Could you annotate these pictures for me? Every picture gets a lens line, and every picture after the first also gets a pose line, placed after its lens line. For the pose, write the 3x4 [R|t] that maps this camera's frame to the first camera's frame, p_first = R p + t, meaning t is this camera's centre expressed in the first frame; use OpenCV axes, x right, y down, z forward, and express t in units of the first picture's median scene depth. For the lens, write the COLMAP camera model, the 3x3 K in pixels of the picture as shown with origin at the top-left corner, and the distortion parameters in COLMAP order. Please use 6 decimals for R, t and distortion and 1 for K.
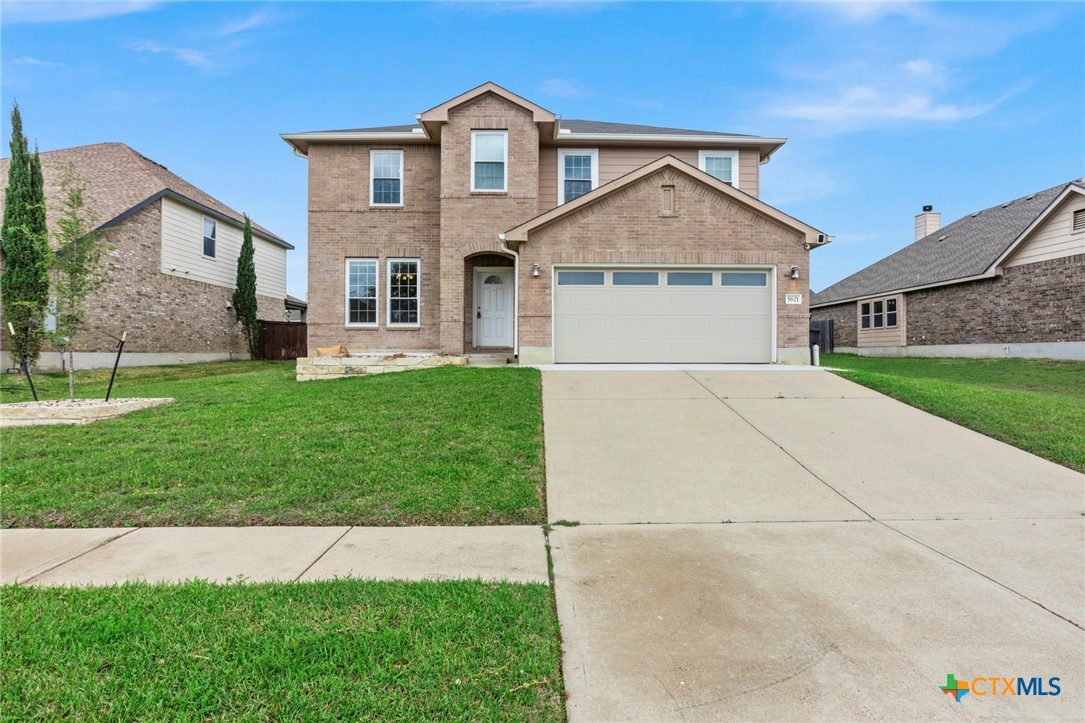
lens RADIAL K [[568.8, 0, 542.5], [0, 568.8, 361.5], [0, 0, 1]] dist [-0.016651, 0.000905]
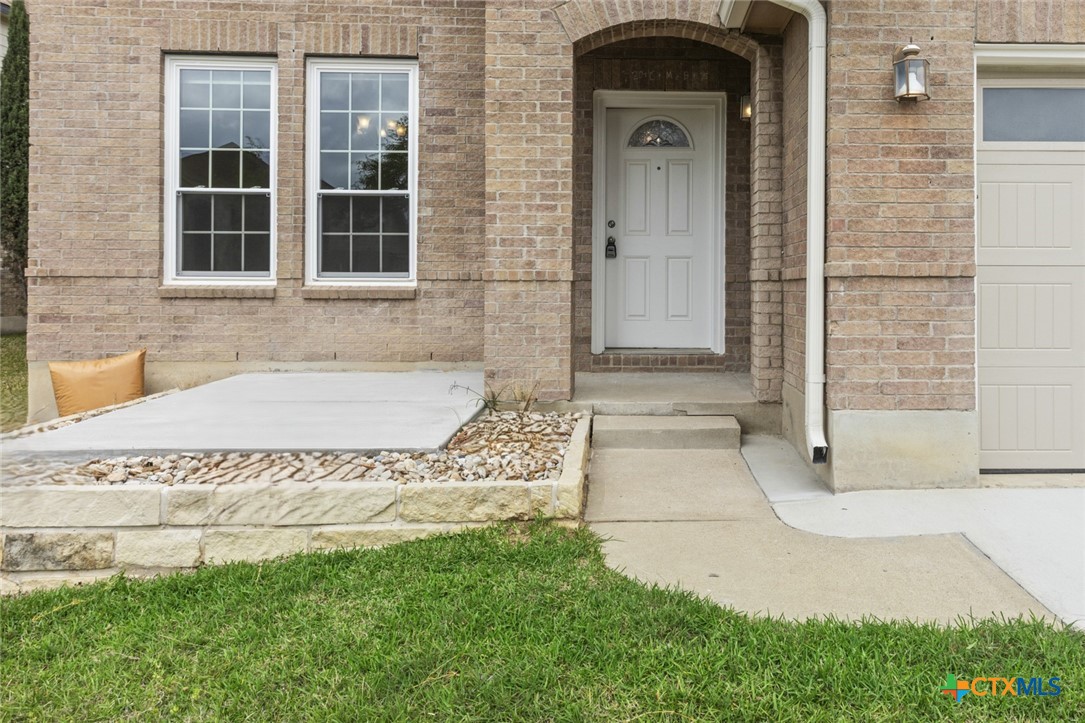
lens RADIAL K [[885.1, 0, 686.1], [0, 885.1, 278.1], [0, 0, 1]] dist [0.005707, 0.003108]
pose [[0.999201, -0.000392, 0.039975, -0.100742], [0.000766, 0.999956, -0.009337, -0.067032], [-0.039970, 0.009360, 0.999157, 0.574183]]
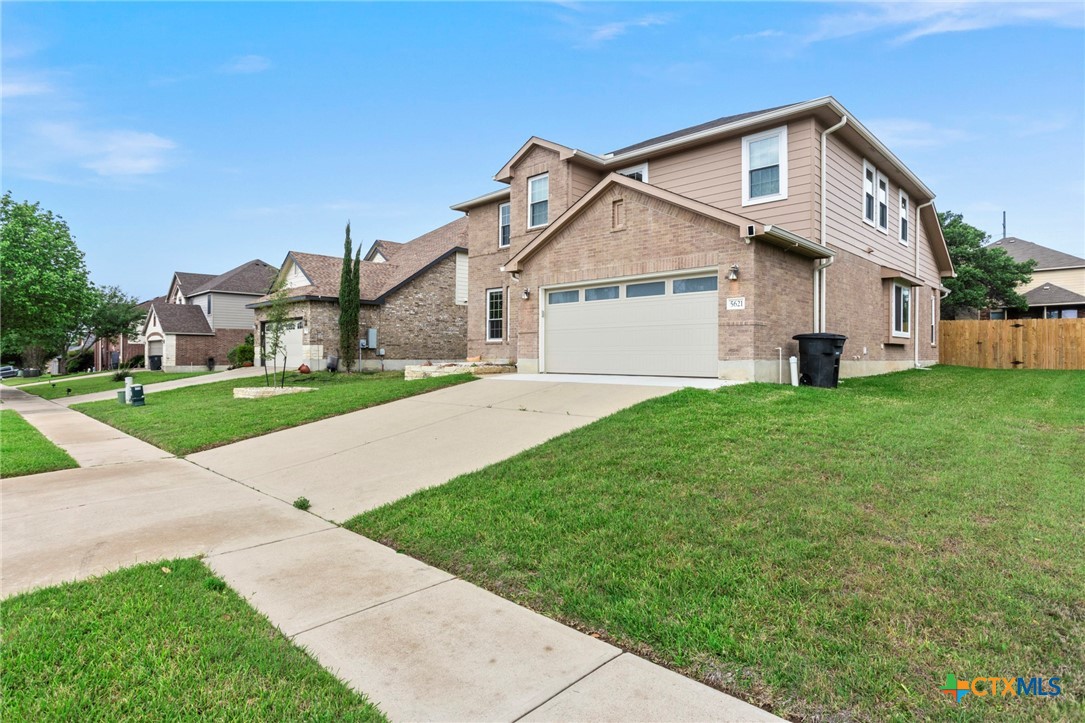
lens RADIAL K [[568.8, 0, 542.5], [0, 568.8, 361.5], [0, 0, 1]] dist [-0.016651, 0.000905]
pose [[0.711500, 0.006503, -0.702656, 0.747298], [-0.008894, 0.999960, 0.000249, -0.017881], [0.702630, 0.006072, 0.711530, 0.160822]]
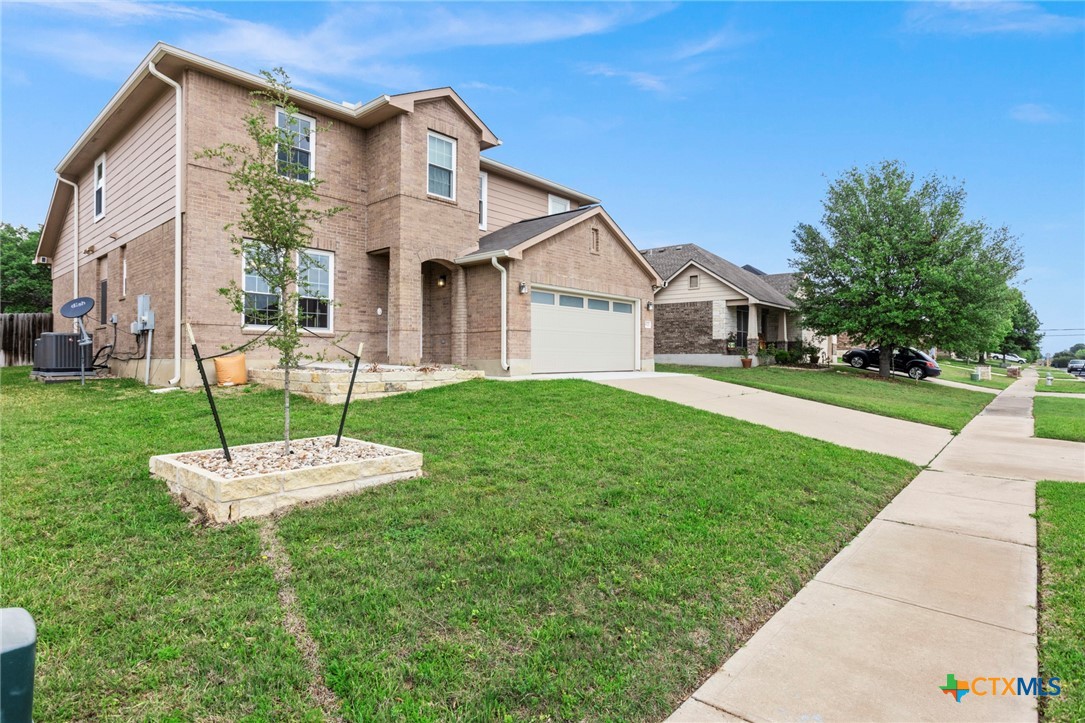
lens RADIAL K [[568.8, 0, 542.5], [0, 568.8, 361.5], [0, 0, 1]] dist [-0.016651, 0.000905]
pose [[0.670291, -0.004890, 0.742082, -0.695604], [0.007214, 0.999974, 0.000073, -0.018069], [-0.742063, 0.005304, 0.670309, 0.220786]]
